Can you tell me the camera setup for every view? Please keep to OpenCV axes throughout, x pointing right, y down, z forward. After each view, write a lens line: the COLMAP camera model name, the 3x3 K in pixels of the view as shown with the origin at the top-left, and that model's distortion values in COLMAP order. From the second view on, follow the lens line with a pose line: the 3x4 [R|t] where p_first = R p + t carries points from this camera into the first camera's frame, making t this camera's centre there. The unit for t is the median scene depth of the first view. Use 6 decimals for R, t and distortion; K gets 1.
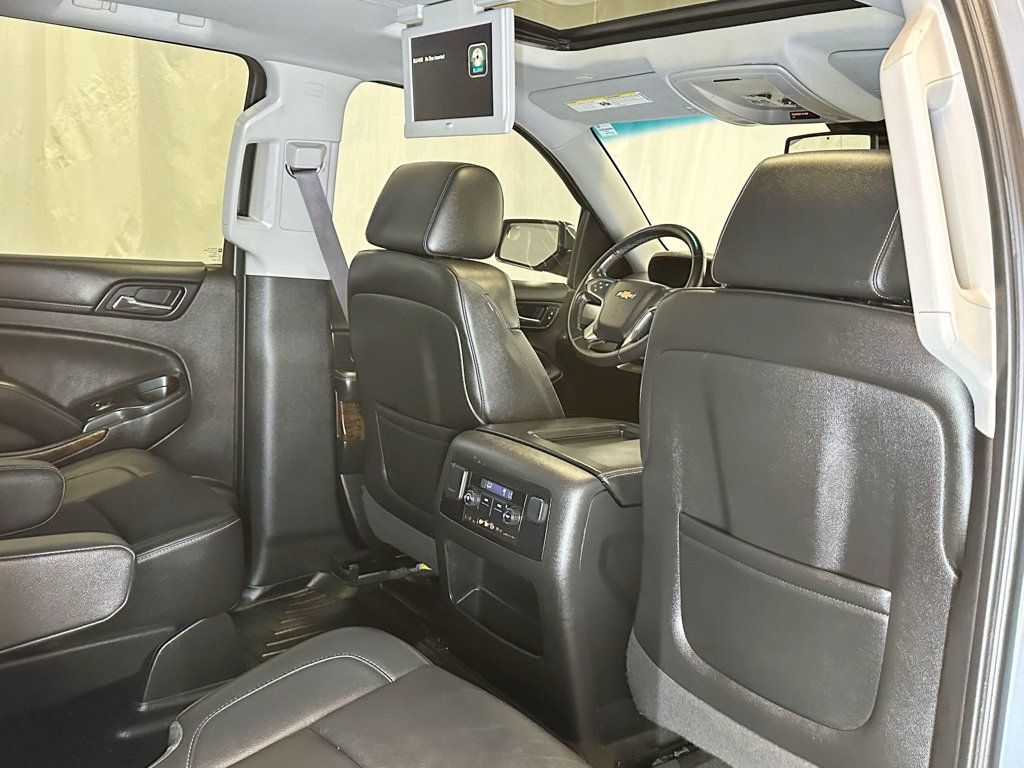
lens RADIAL K [[811.2, 0, 512.0], [0, 811.2, 384.0], [0, 0, 1]] dist [0.001130, -0.000237]
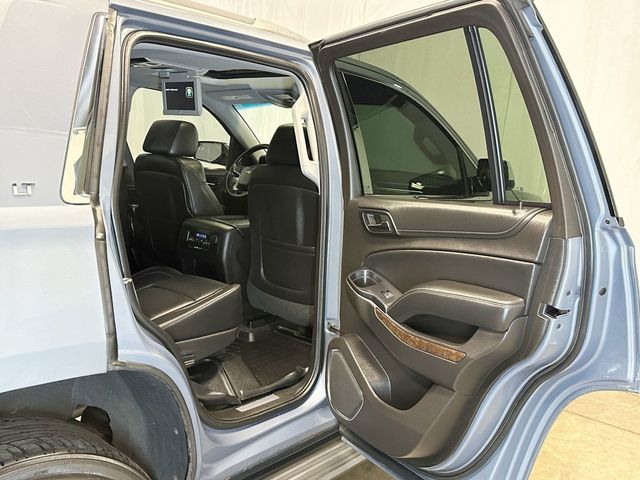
lens RADIAL K [[610.4, 0, 320.0], [0, 610.4, 240.0], [0, 0, 1]] dist [0.130719, -0.166882]
pose [[0.980442, -0.036105, 0.193468, -0.020543], [0.042802, 0.998616, -0.030547, 0.193876], [-0.192098, 0.038230, 0.980631, -1.027612]]
